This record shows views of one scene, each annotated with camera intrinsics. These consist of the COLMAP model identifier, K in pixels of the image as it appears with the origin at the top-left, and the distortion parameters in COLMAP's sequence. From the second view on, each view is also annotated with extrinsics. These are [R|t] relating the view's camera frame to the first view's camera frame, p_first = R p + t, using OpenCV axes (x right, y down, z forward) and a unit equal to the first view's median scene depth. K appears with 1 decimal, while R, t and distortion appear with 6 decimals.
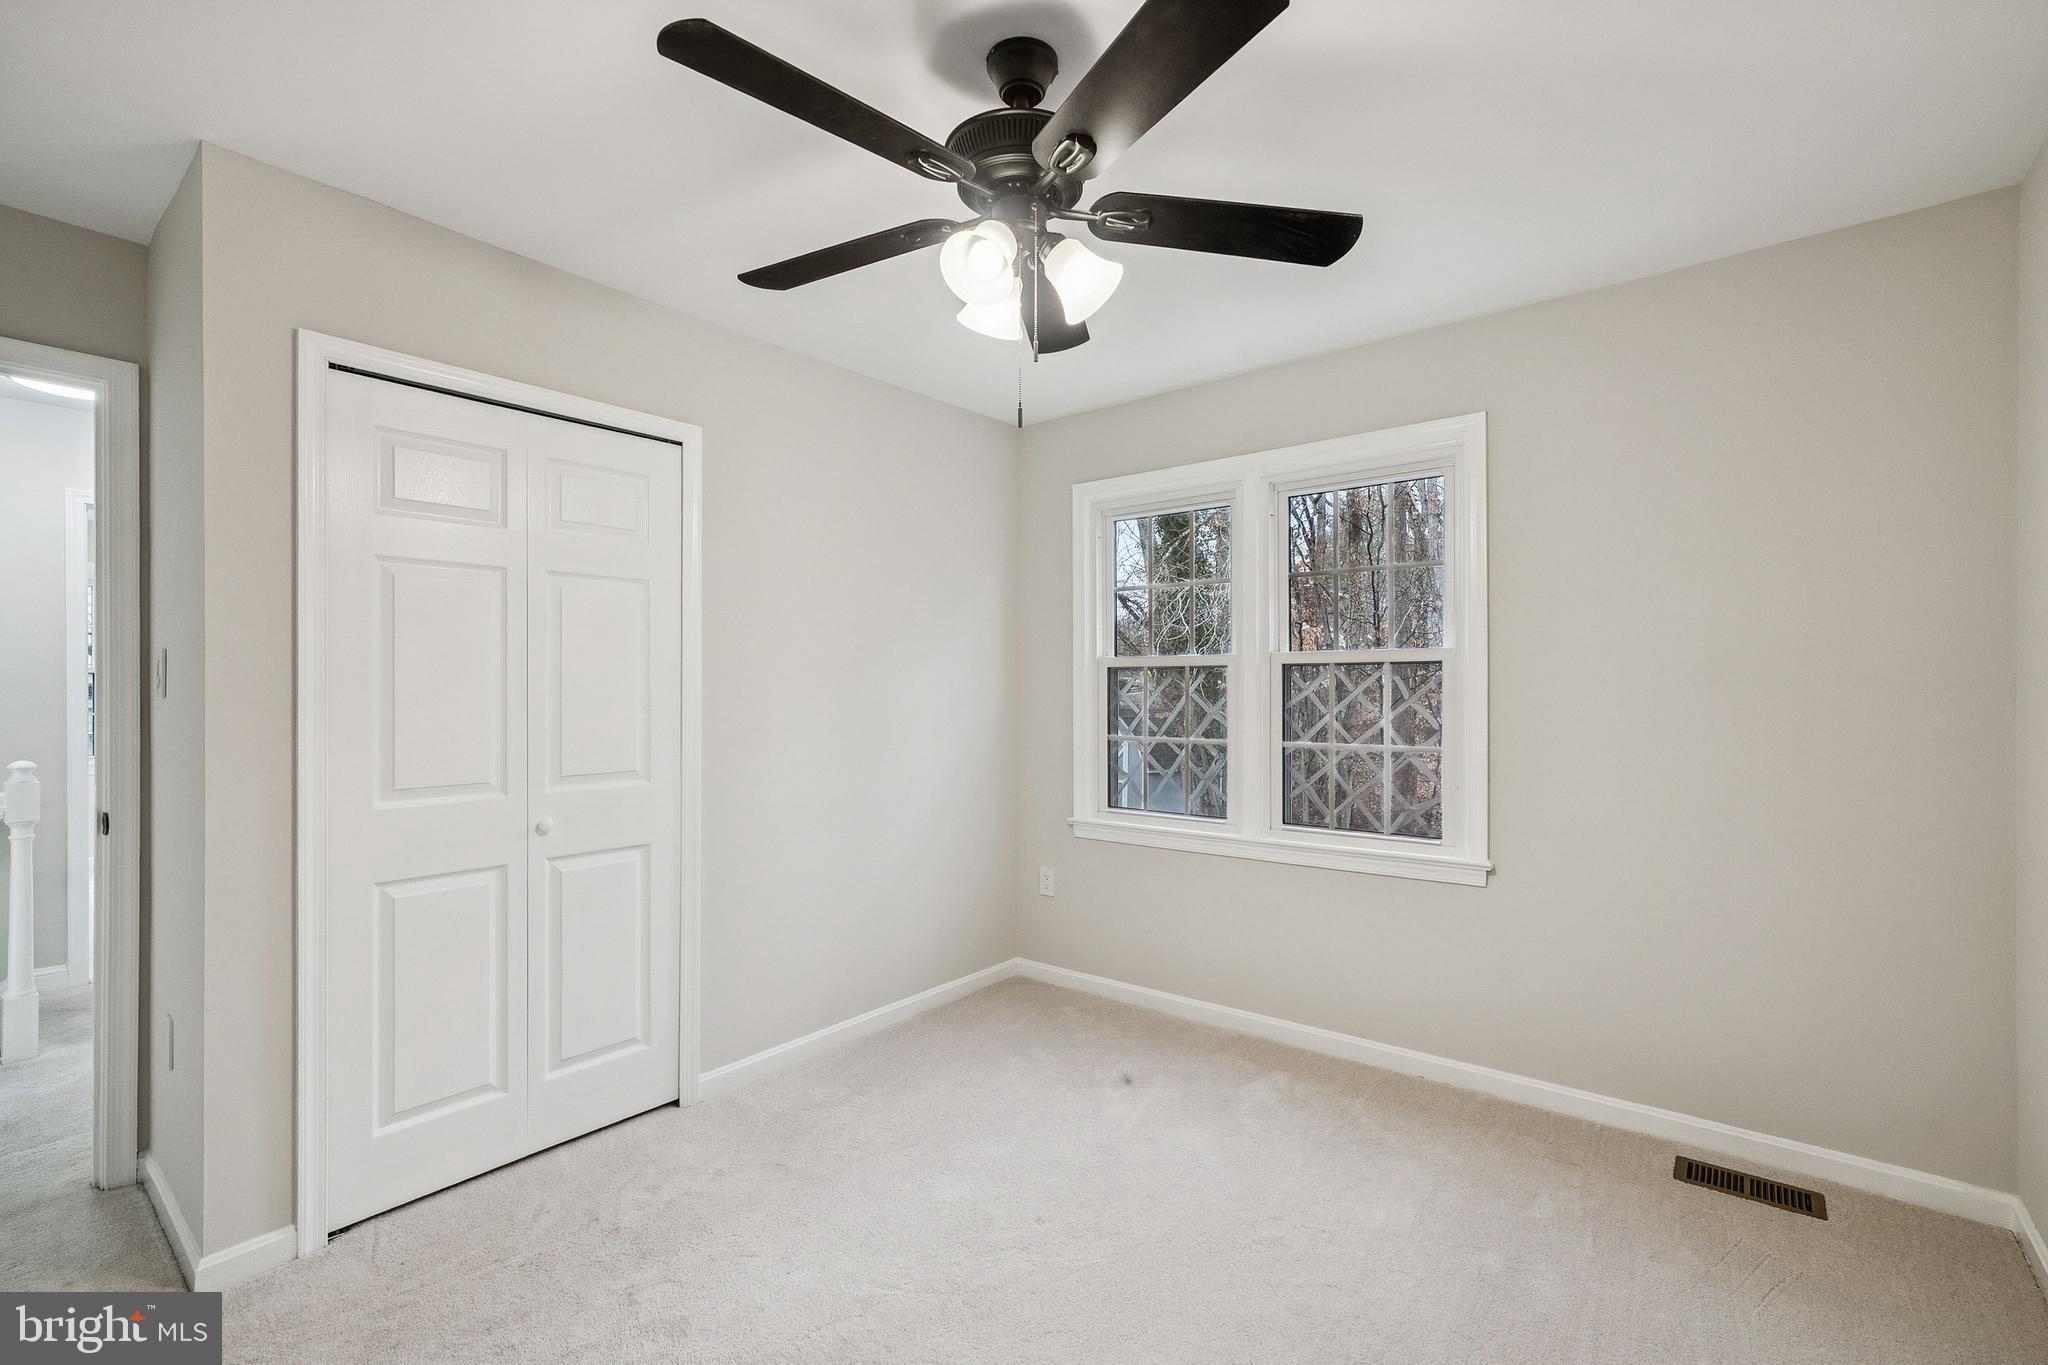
lens RADIAL K [[913.2, 0, 982.4], [0, 913.2, 677.3], [0, 0, 1]] dist [-0.013004, 0.002008]
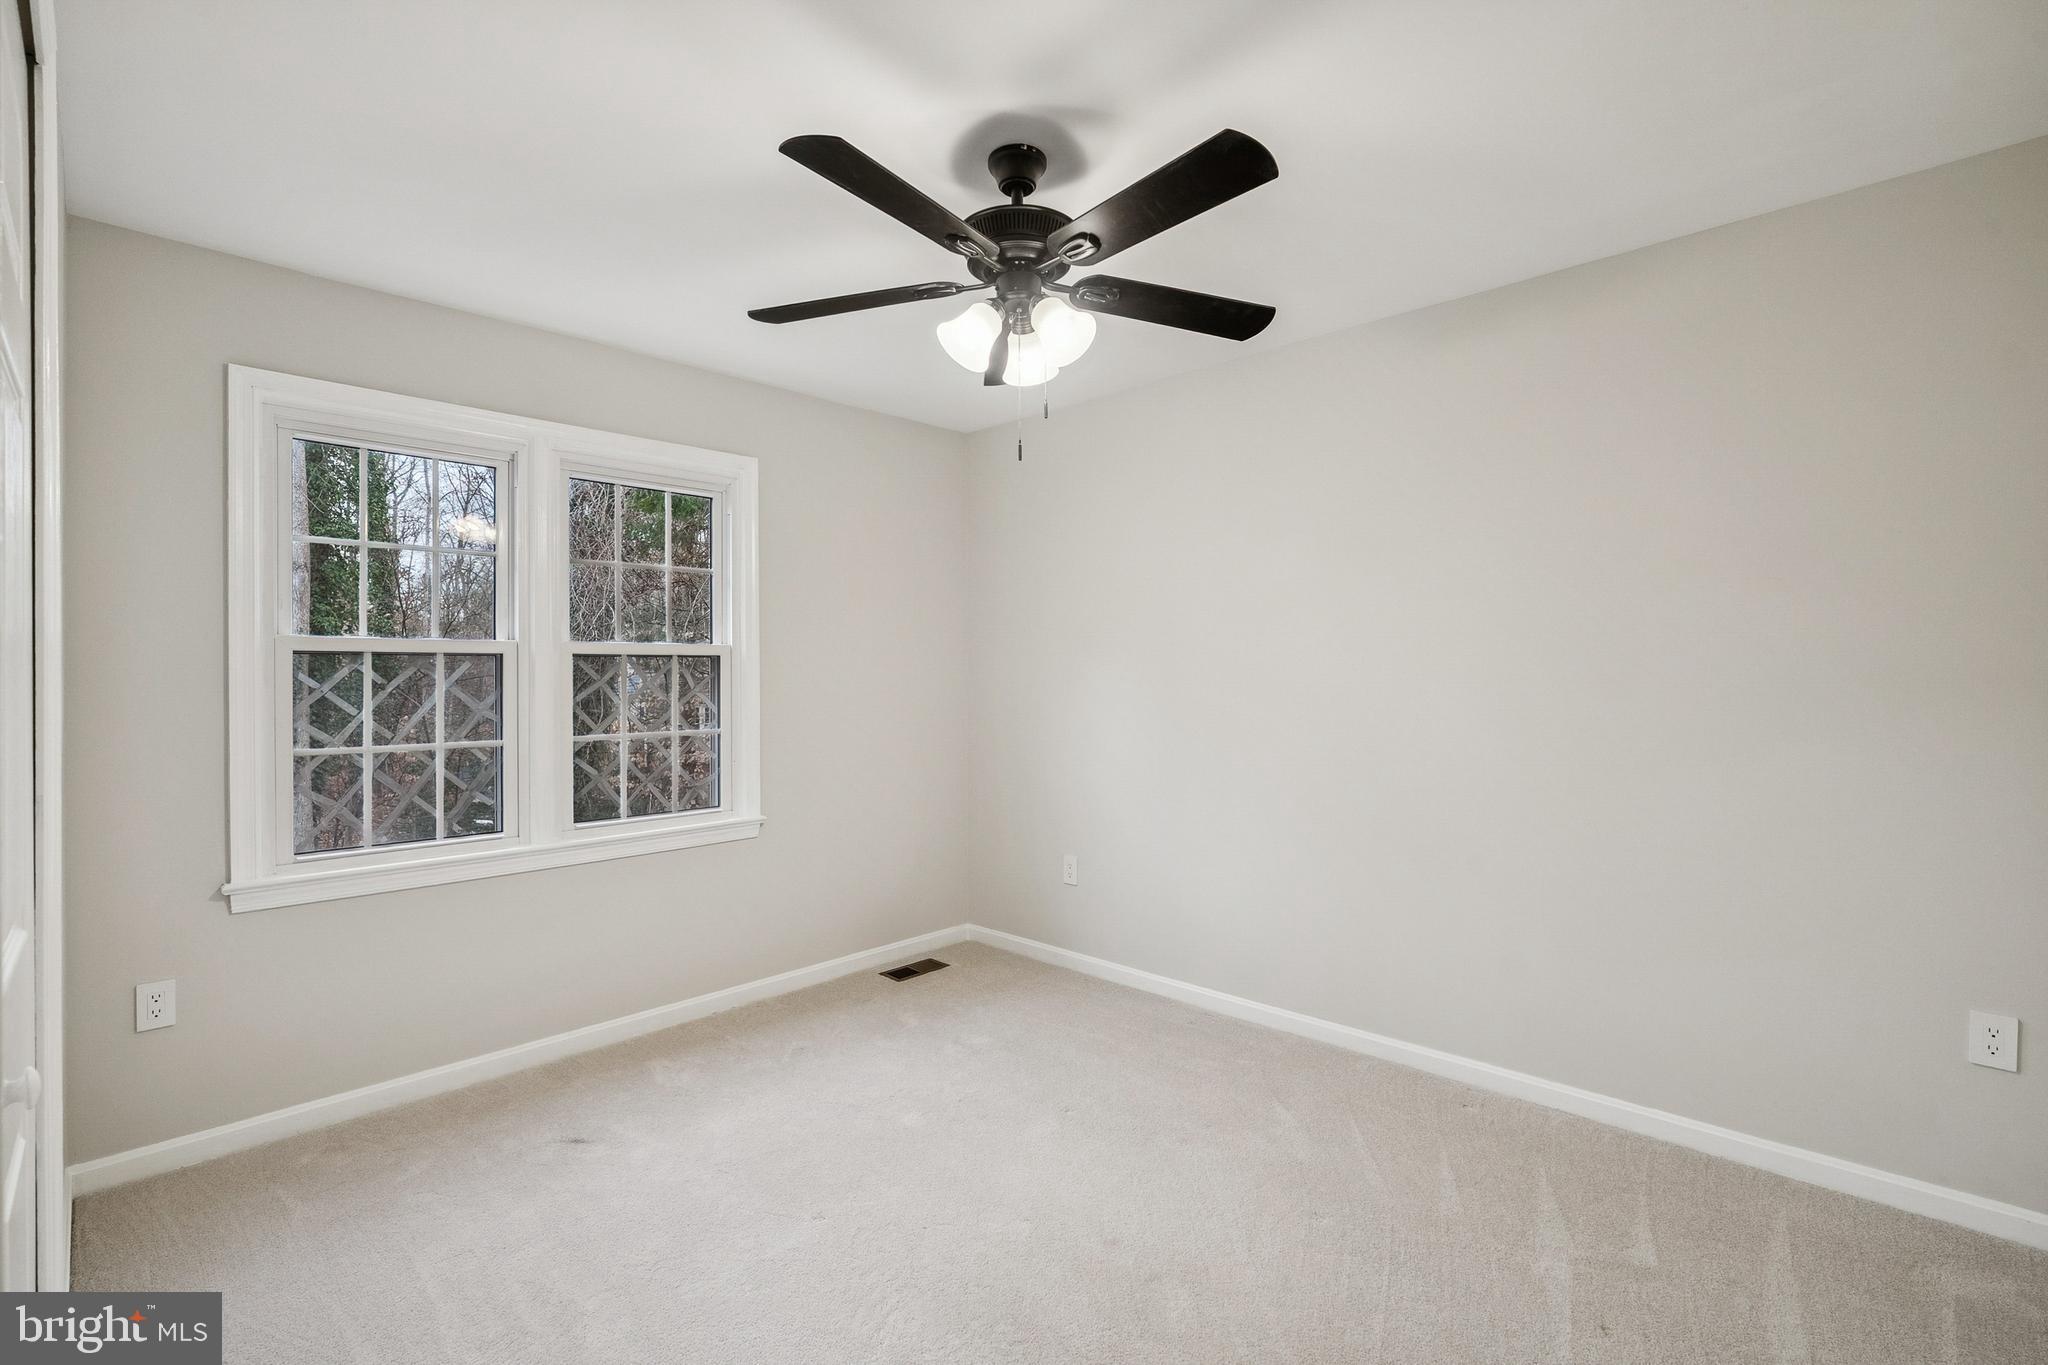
lens RADIAL K [[913.2, 0, 1030.3], [0, 913.2, 679.2], [0, 0, 1]] dist [-0.013004, 0.002008]
pose [[0.047547, -0.000154, 0.998869, -0.657082], [-0.003425, 0.999994, 0.000318, 0.010327], [-0.998863, -0.003436, 0.047546, 0.535145]]
